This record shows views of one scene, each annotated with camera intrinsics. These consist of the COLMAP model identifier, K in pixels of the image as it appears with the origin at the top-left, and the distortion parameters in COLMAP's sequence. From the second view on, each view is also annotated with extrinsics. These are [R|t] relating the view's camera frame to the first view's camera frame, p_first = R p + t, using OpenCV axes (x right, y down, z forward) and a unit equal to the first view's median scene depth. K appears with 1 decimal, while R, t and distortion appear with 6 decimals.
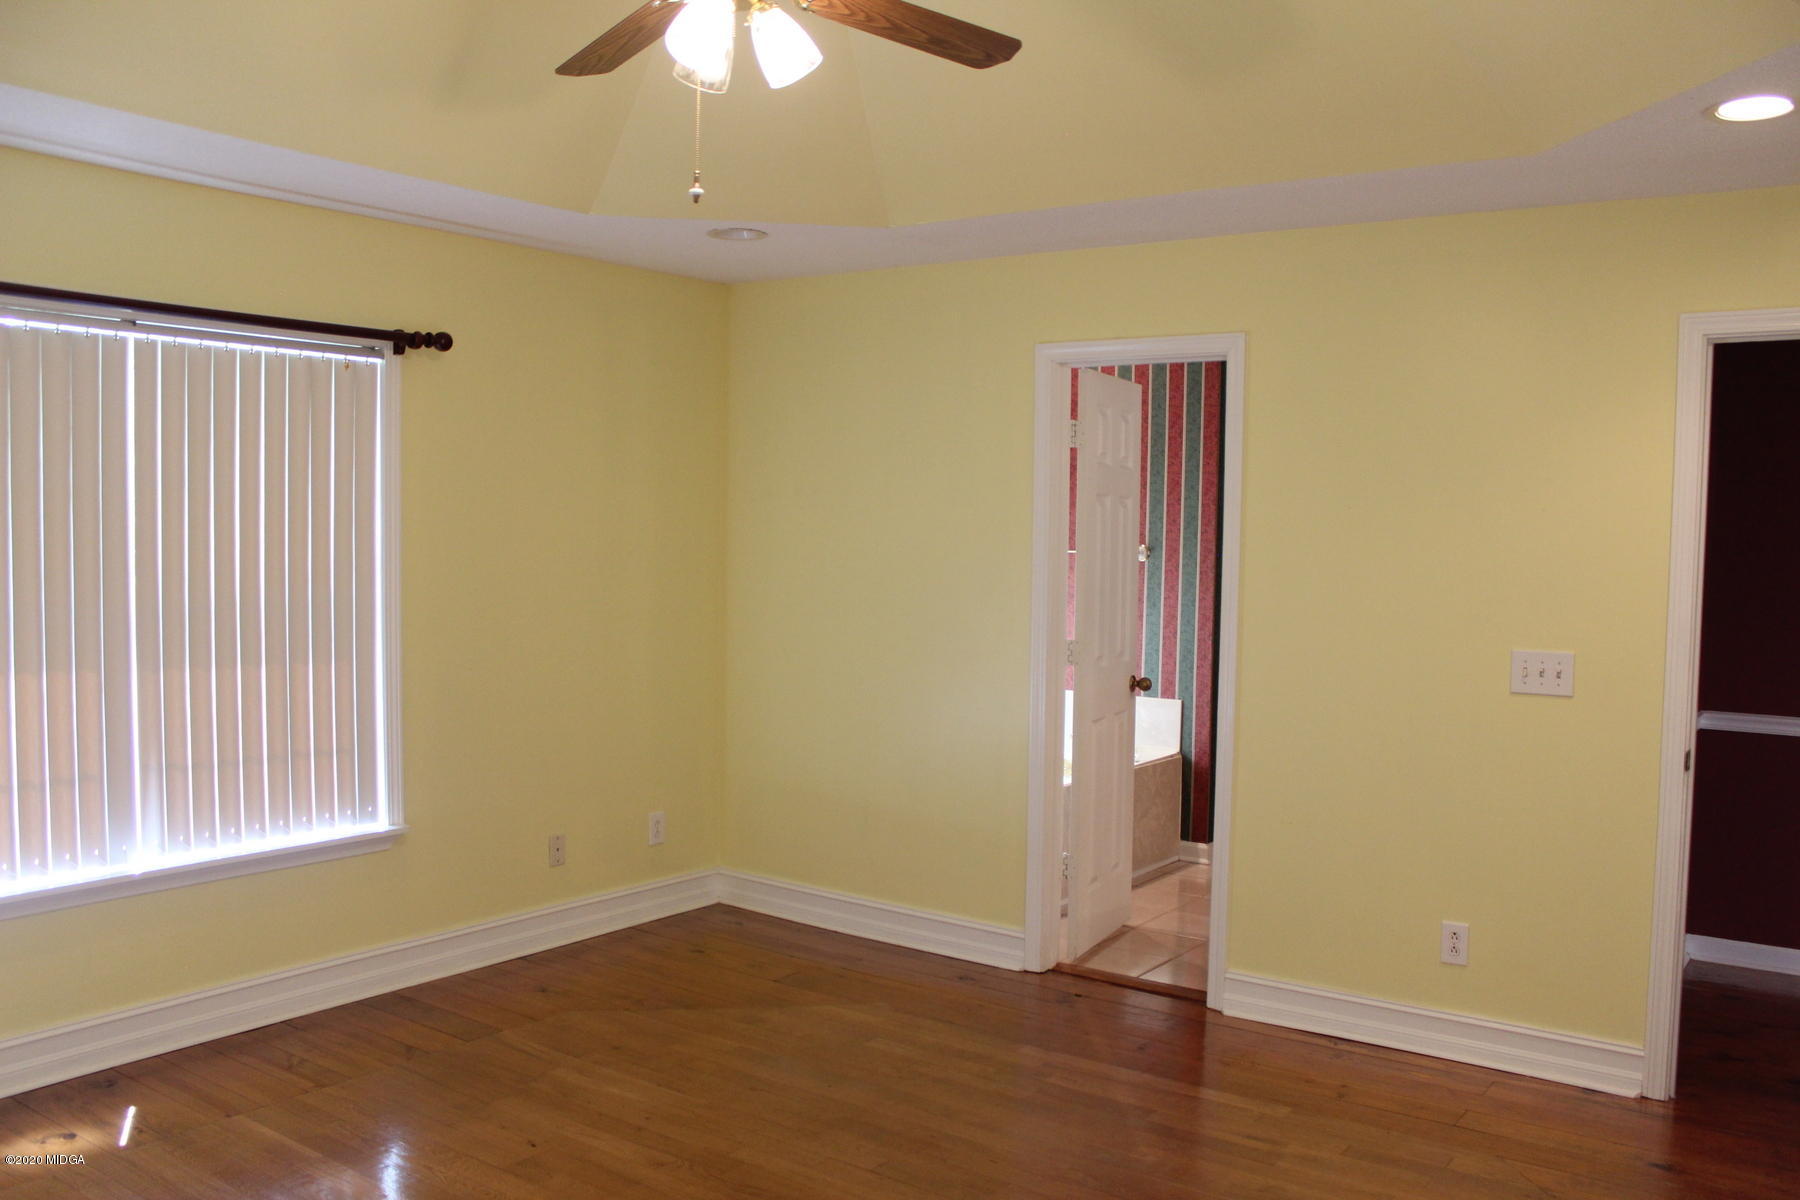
lens RADIAL K [[1492.3, 0, 894.3], [0, 1492.3, 634.3], [0, 0, 1]] dist [-0.161852, 0.125274]
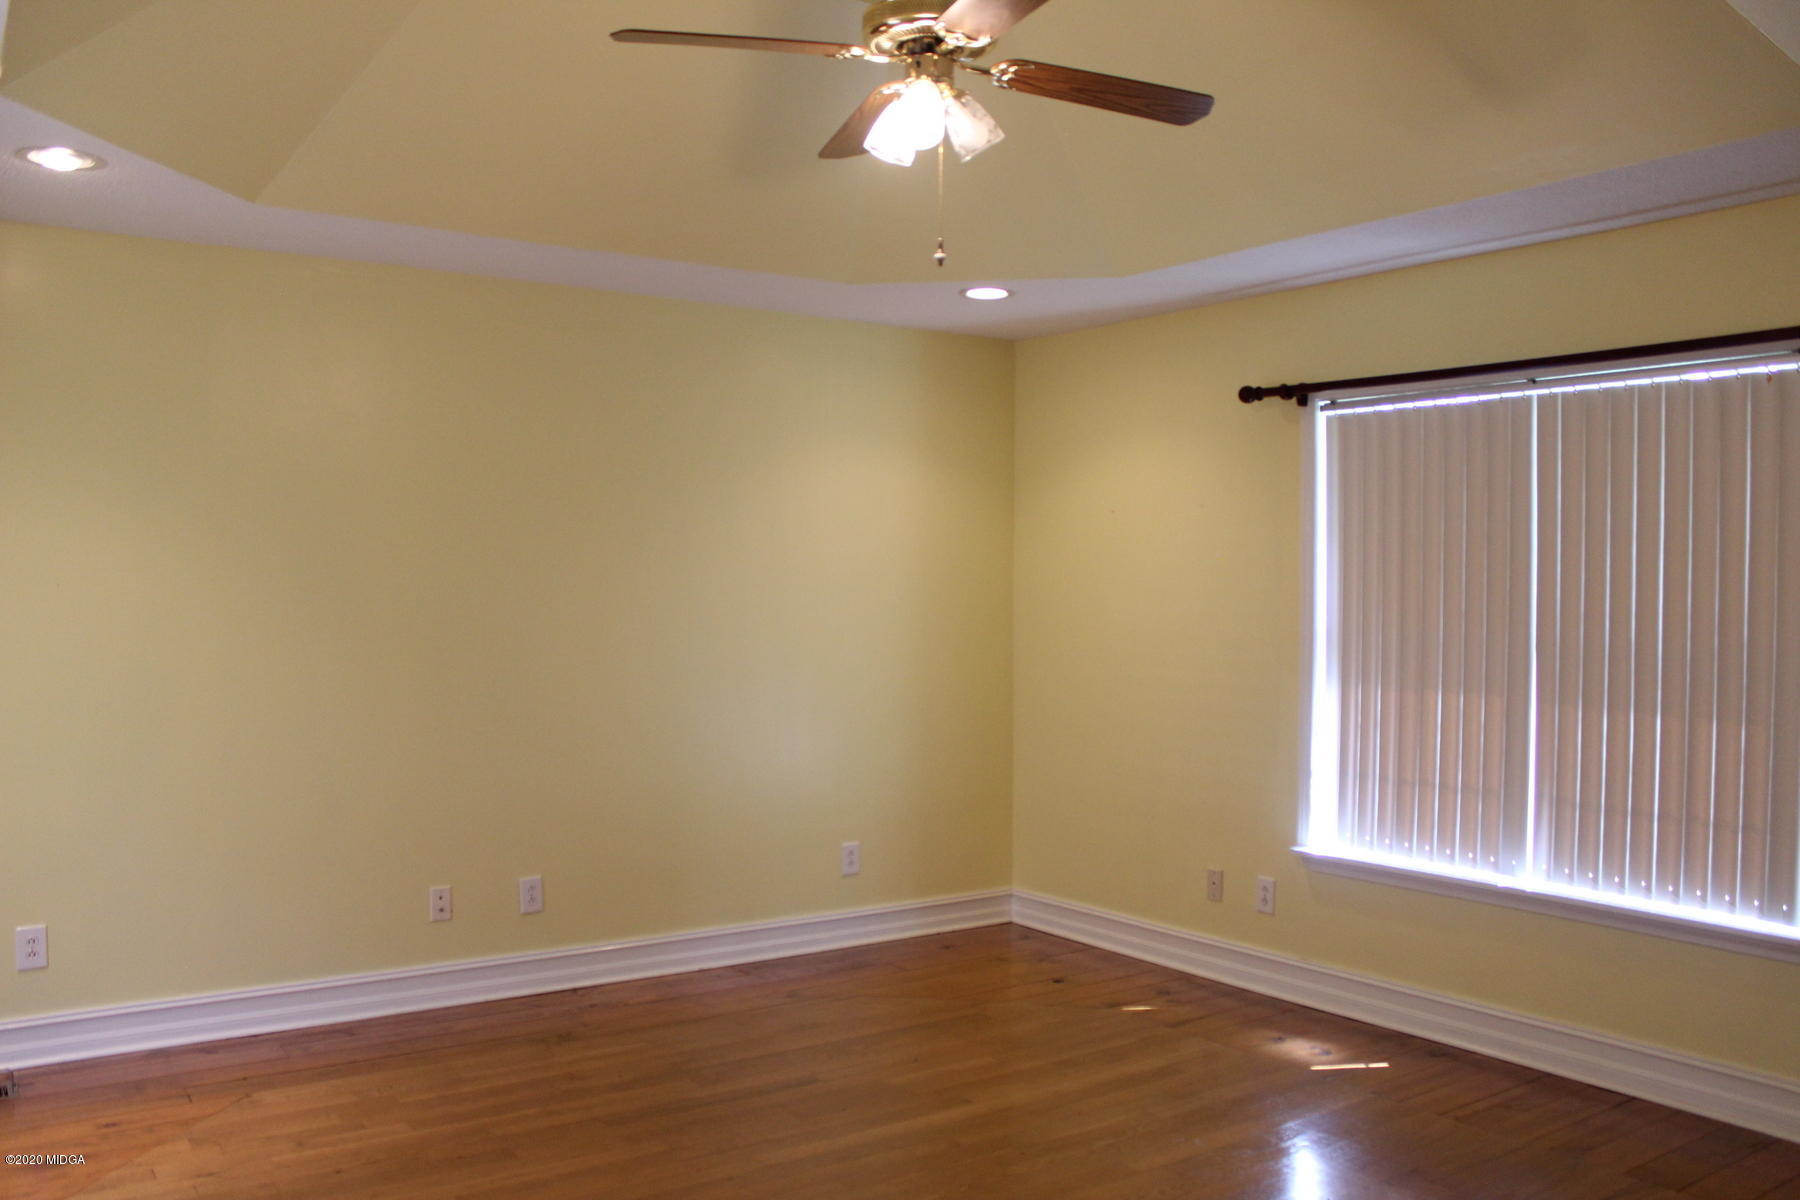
lens RADIAL K [[1492.3, 0, 894.3], [0, 1492.3, 634.3], [0, 0, 1]] dist [-0.161852, 0.125274]
pose [[-0.276712, 0.015409, -0.960829, 0.631281], [-0.085021, 0.995558, 0.040451, -0.028265], [0.957184, 0.092884, -0.274173, 0.819278]]
